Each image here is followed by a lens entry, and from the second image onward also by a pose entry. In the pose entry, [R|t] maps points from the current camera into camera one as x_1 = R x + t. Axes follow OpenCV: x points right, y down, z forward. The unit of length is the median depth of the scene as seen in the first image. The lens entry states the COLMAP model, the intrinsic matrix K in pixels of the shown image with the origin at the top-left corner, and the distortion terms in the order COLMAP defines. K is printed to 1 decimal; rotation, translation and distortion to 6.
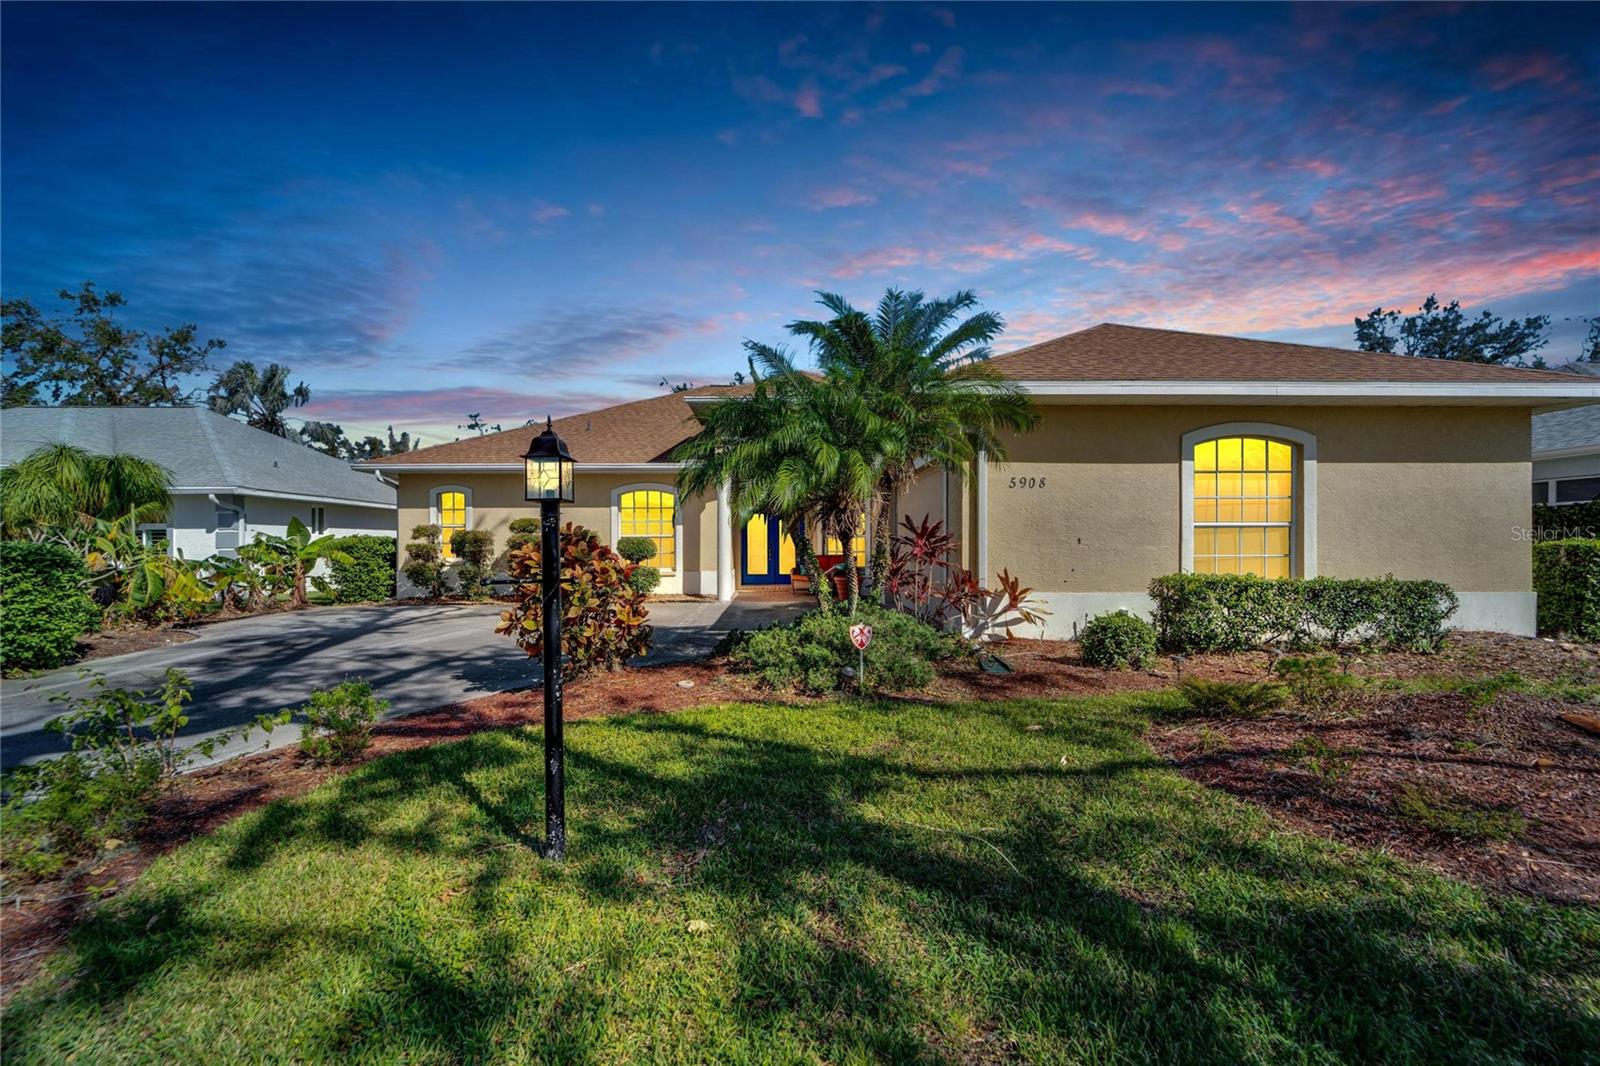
lens RADIAL K [[660.5, 0, 780.8], [0, 660.5, 543.5], [0, 0, 1]] dist [-0.000370, -0.000090]
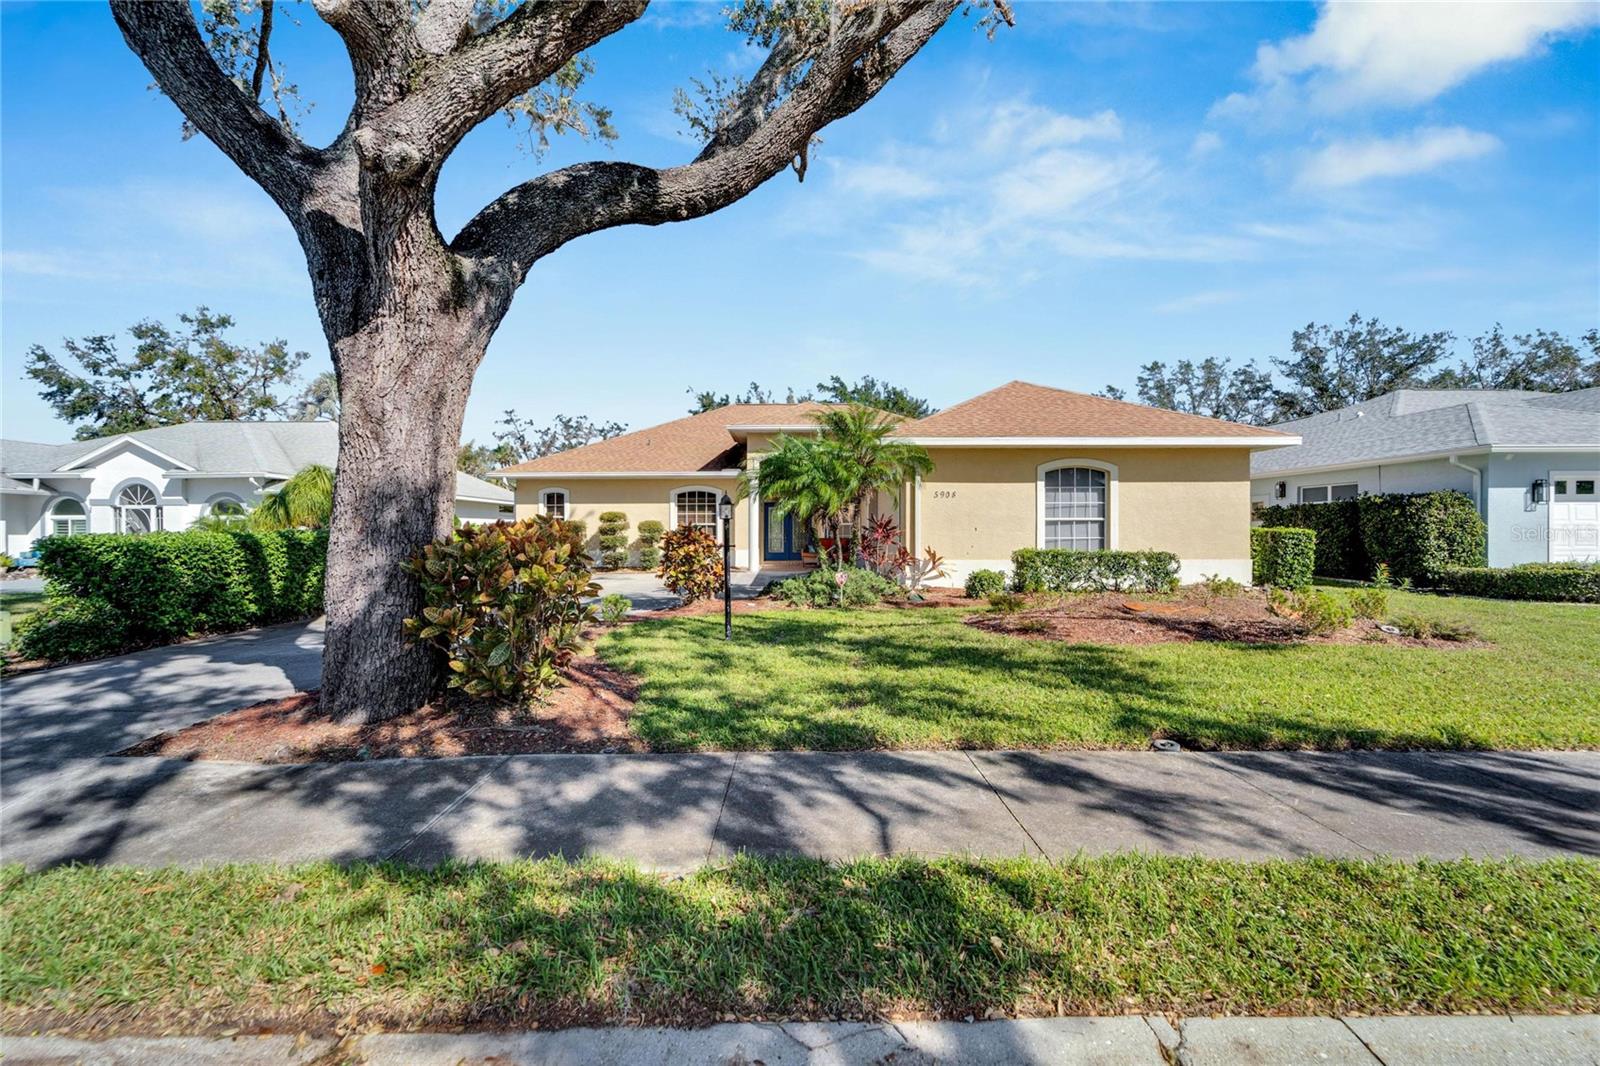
lens RADIAL K [[660.5, 0, 780.8], [0, 660.5, 543.5], [0, 0, 1]] dist [-0.000370, -0.000090]
pose [[0.999970, -0.000791, -0.007765, -0.029186], [0.000987, 0.999681, 0.025221, -0.010112], [0.007743, -0.025228, 0.999652, -0.645681]]
